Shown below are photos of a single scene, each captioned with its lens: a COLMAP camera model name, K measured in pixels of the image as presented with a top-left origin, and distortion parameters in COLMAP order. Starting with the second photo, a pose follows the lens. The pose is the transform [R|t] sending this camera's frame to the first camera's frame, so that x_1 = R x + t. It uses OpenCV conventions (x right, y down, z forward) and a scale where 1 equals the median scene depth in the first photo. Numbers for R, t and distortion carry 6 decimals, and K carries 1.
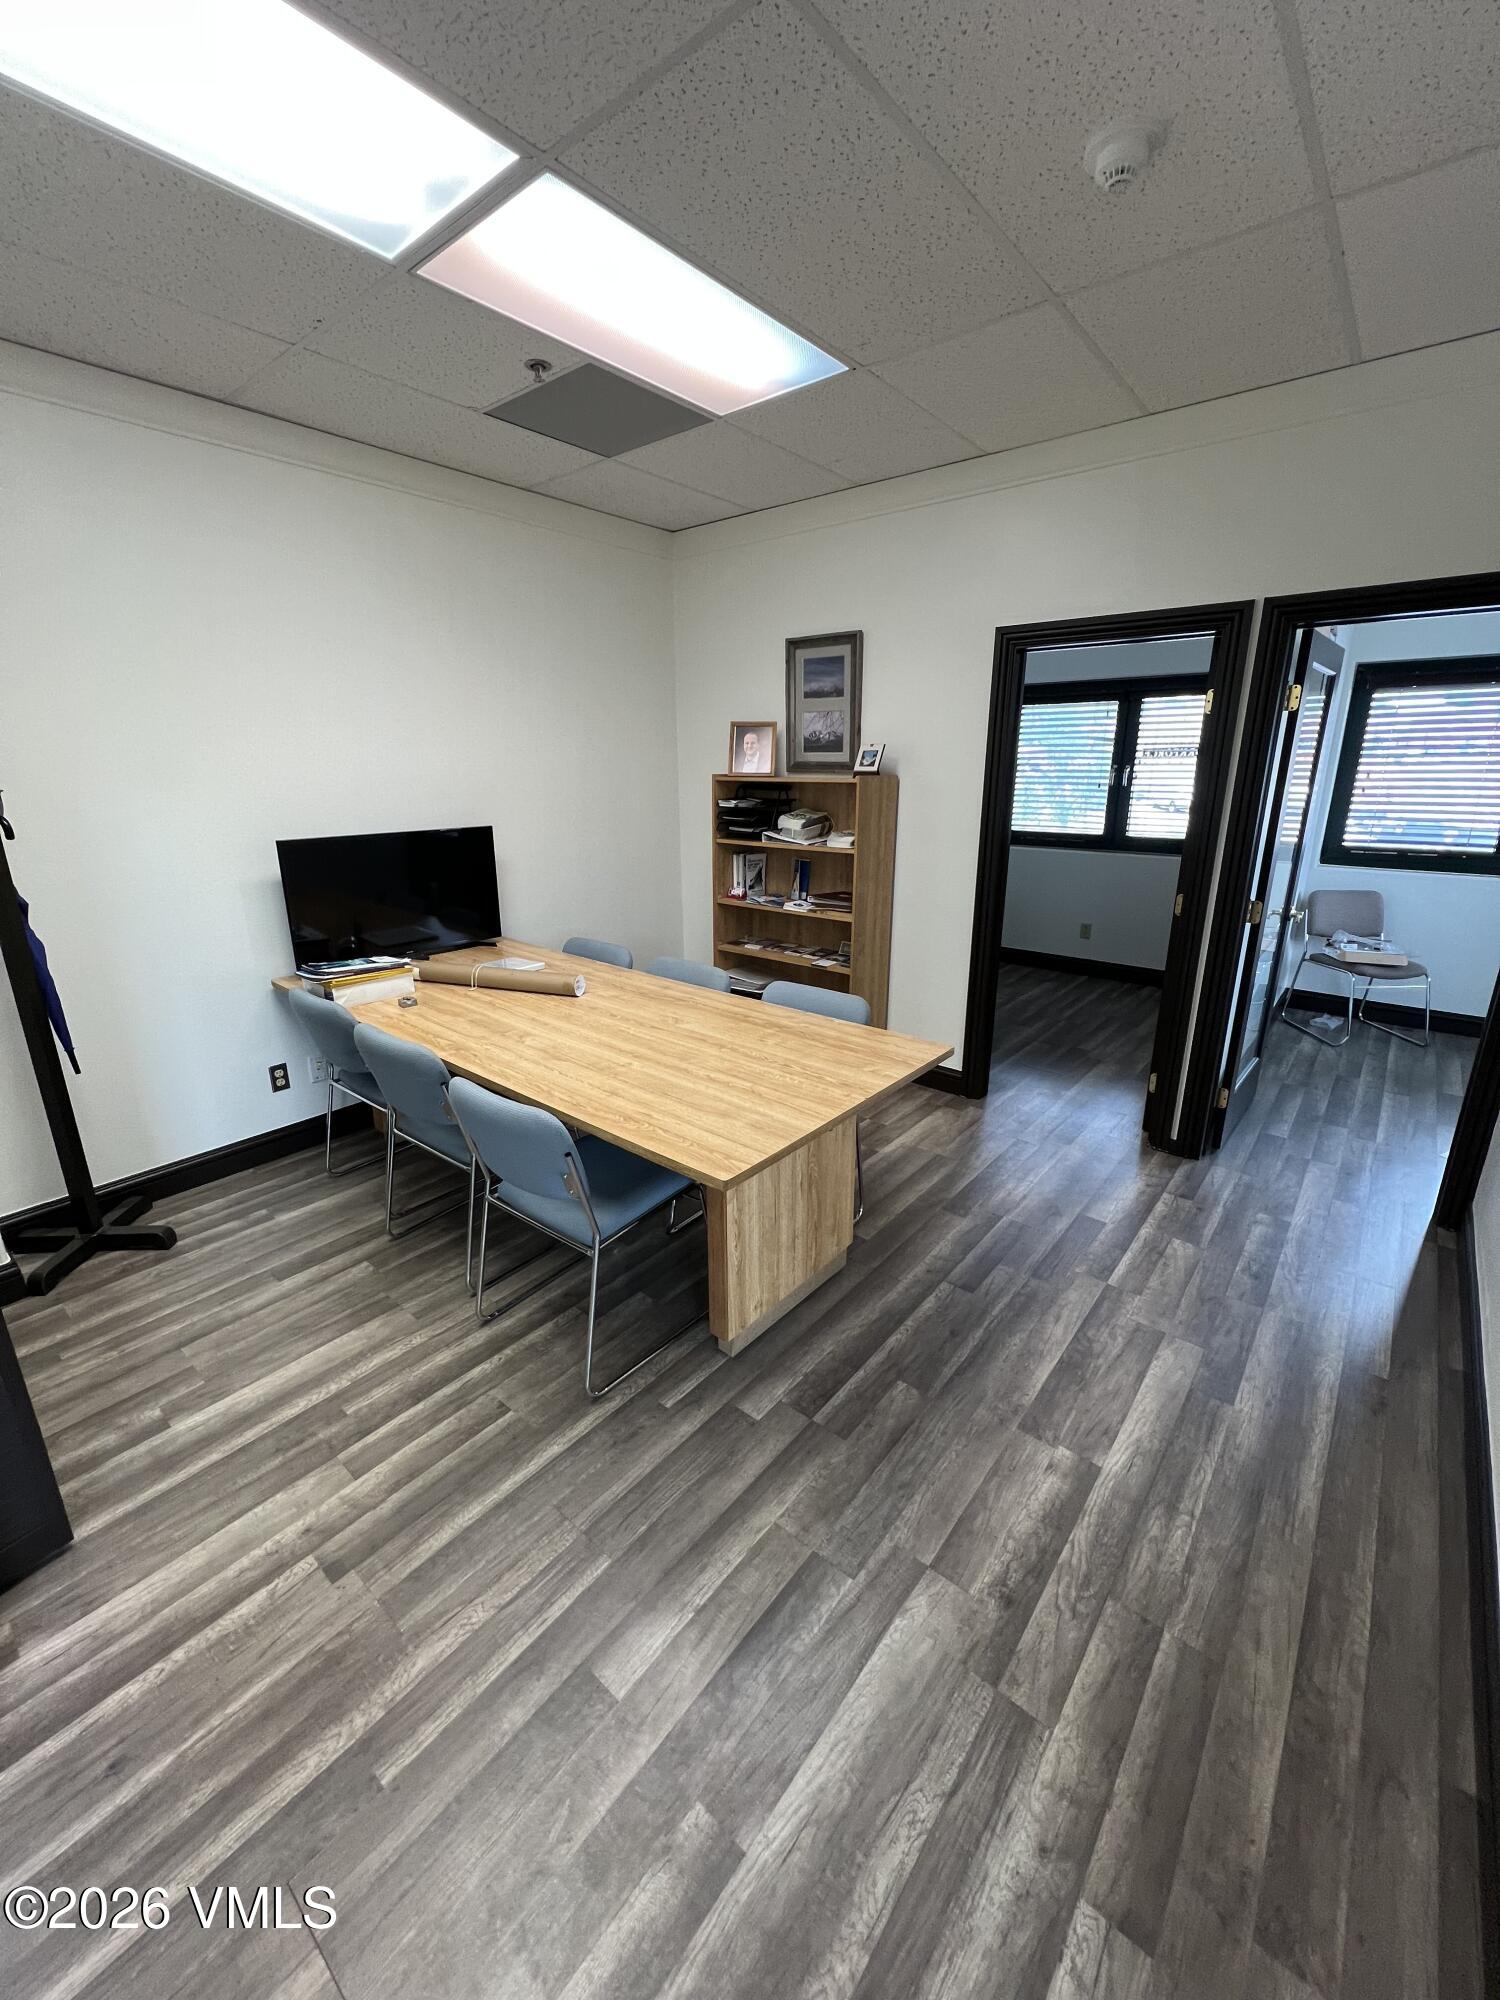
lens RADIAL K [[801.8, 0, 745.1], [0, 801.8, 993.1], [0, 0, 1]] dist [-0.000141, -0.000454]
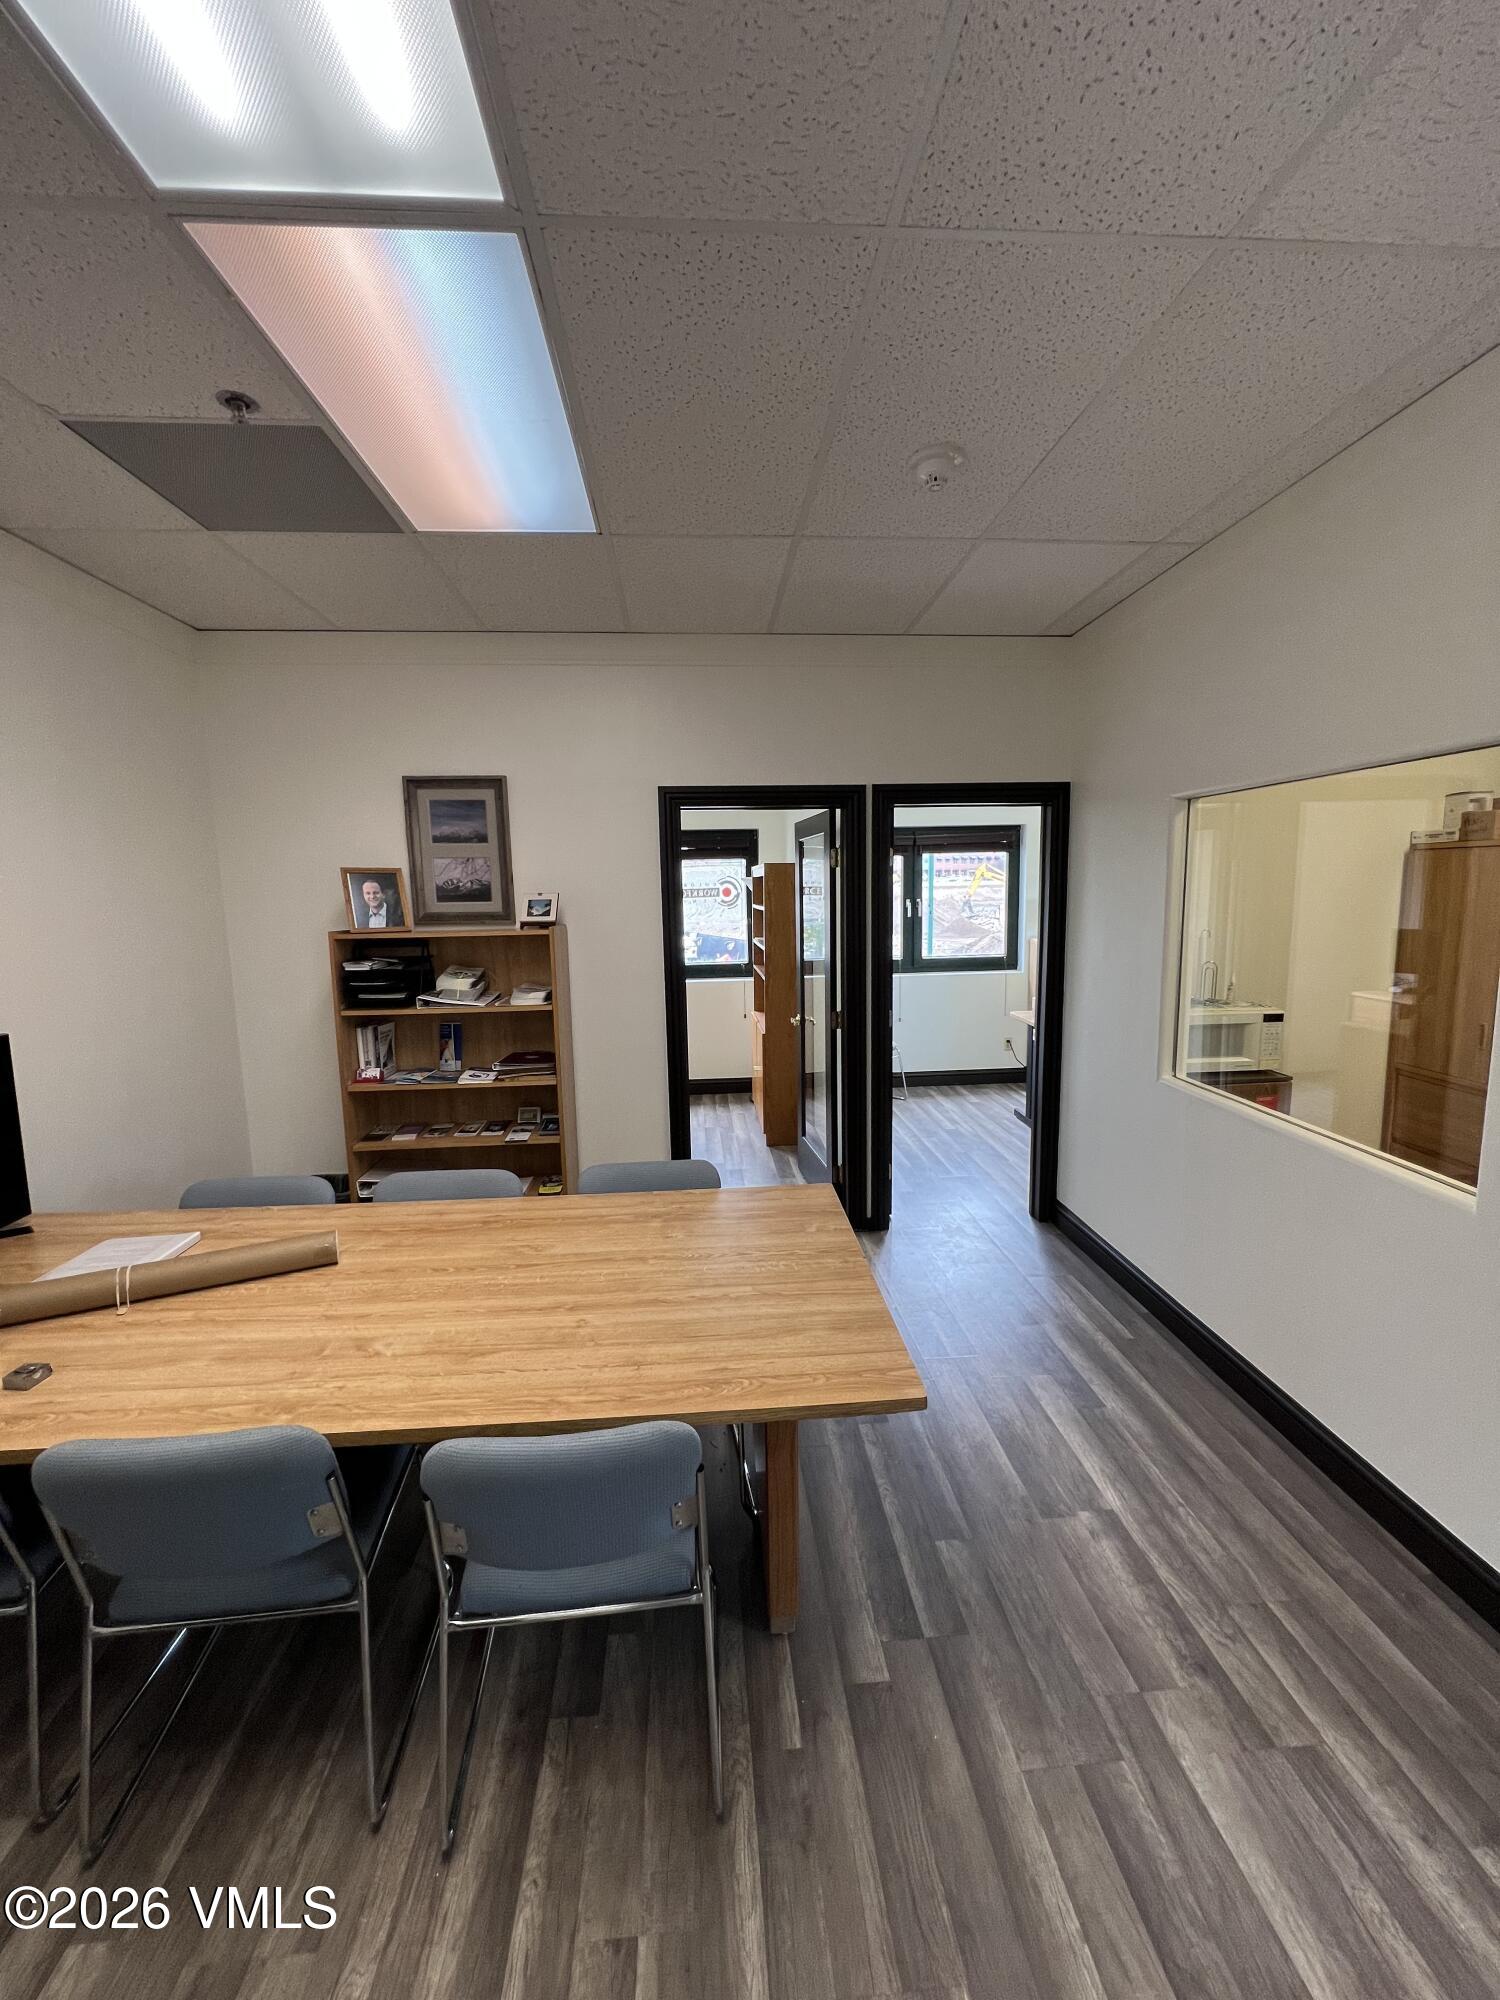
lens RADIAL K [[801.8, 0, 747.9], [0, 801.8, 993.8], [0, 0, 1]] dist [-0.000141, -0.000454]
pose [[0.717138, -0.100314, 0.689674, -0.552205], [0.209369, 0.974886, -0.075907, -0.127124], [-0.664739, 0.198832, 0.720131, 0.321488]]
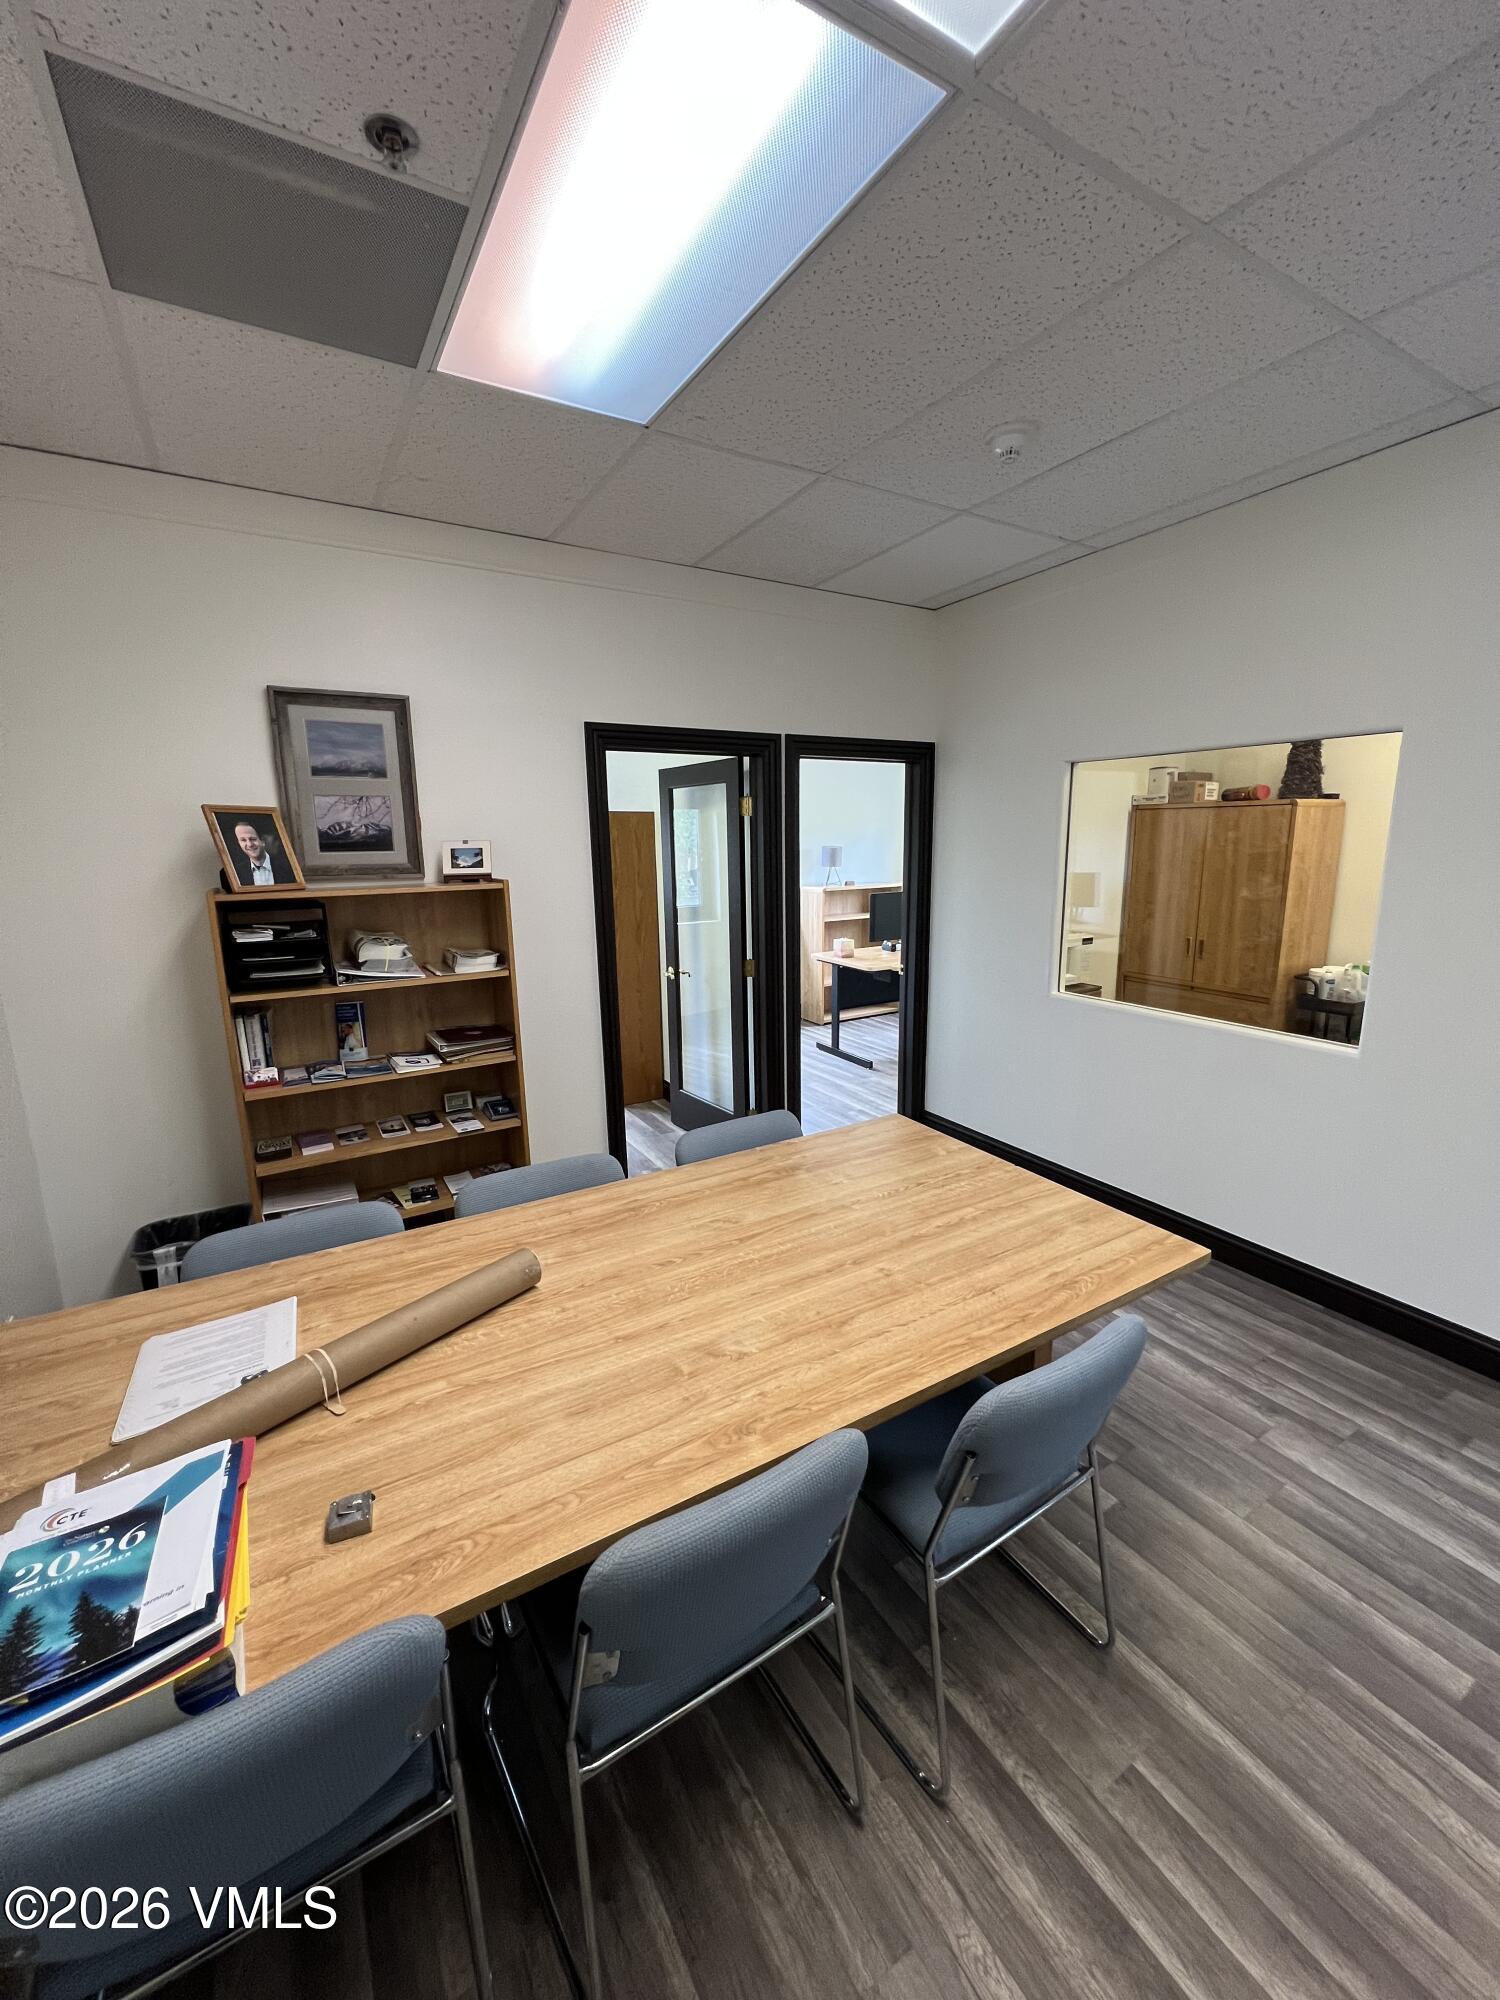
lens RADIAL K [[801.8, 0, 748.4], [0, 801.8, 993.5], [0, 0, 1]] dist [-0.000141, -0.000454]
pose [[0.325455, -0.182904, 0.927699, -0.877435], [0.277005, 0.956511, 0.091406, -0.273782], [-0.904073, 0.227229, 0.361966, 0.839456]]
